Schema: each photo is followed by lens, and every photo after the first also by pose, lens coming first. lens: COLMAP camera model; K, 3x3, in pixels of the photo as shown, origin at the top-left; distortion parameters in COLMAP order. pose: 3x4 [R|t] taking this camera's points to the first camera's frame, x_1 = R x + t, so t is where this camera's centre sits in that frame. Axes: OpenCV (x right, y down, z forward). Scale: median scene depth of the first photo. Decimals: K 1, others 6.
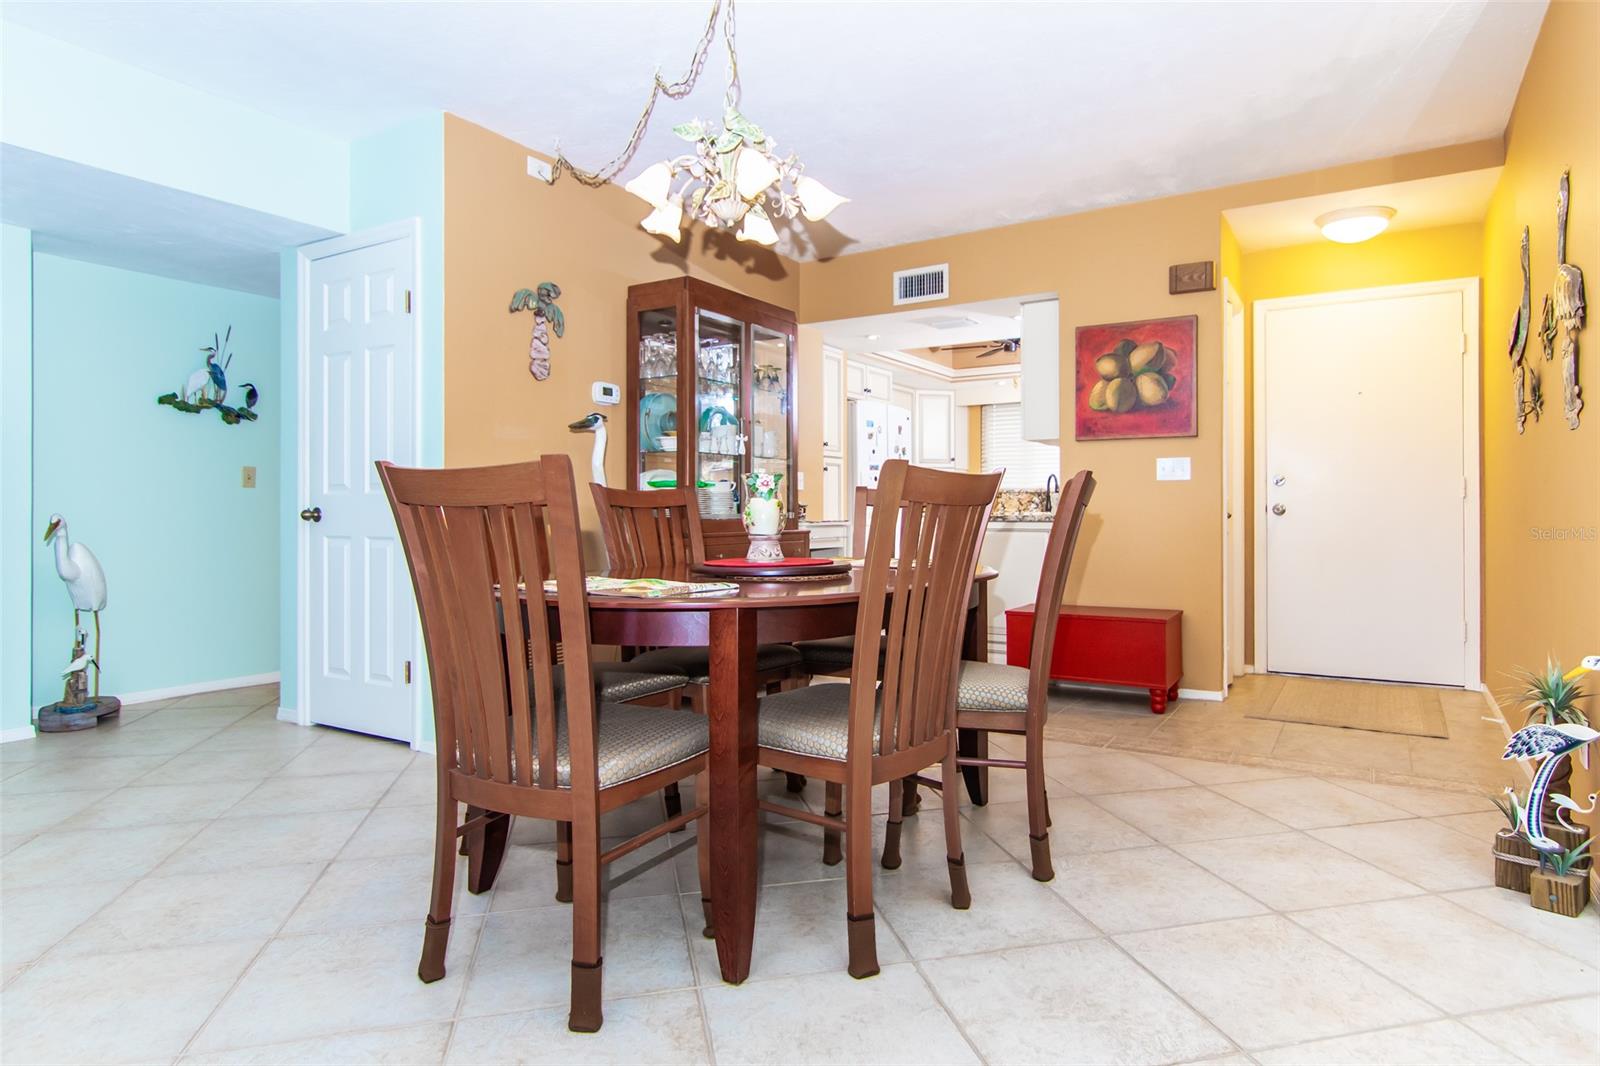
lens RADIAL K [[871.5, 0, 847.8], [0, 871.5, 493.2], [0, 0, 1]] dist [-0.004540, 0.003510]
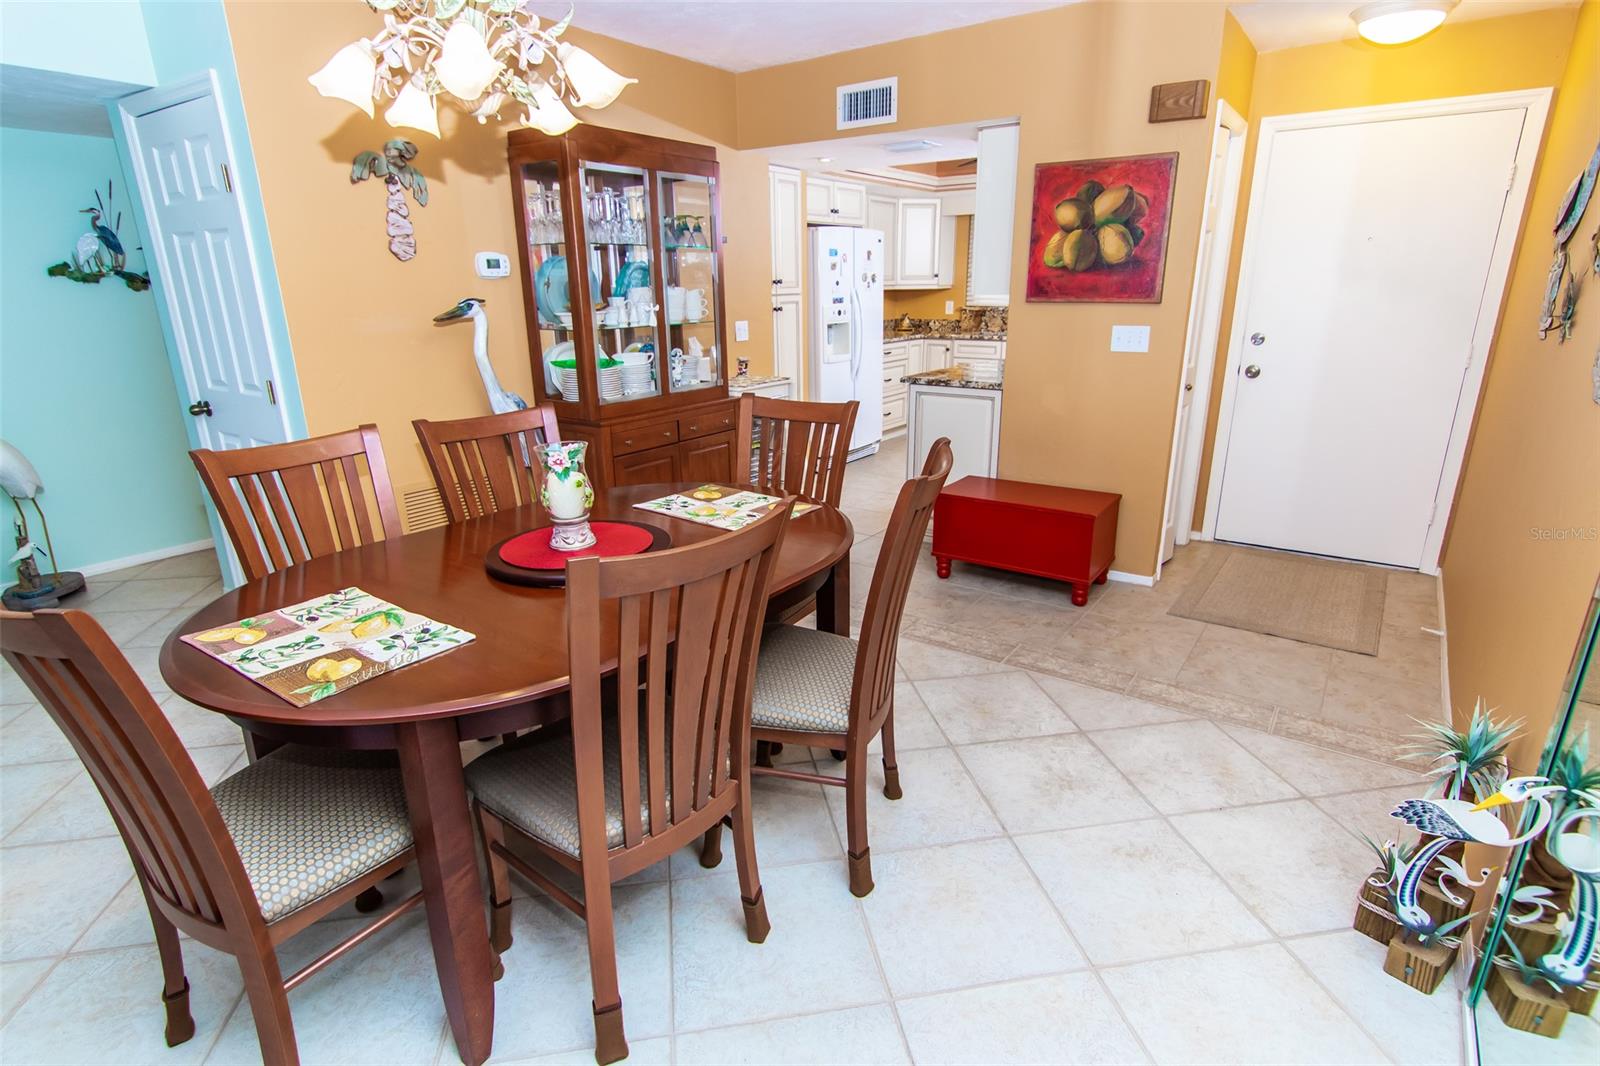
lens RADIAL K [[809.2, 0, 799.7], [0, 809.2, 539.4], [0, 0, 1]] dist [-0.006986, 0.004471]
pose [[0.997290, 0.013877, -0.072257, 0.118986], [0.008871, 0.952210, 0.305314, -0.107285], [0.073041, -0.305128, 0.949506, 0.150078]]
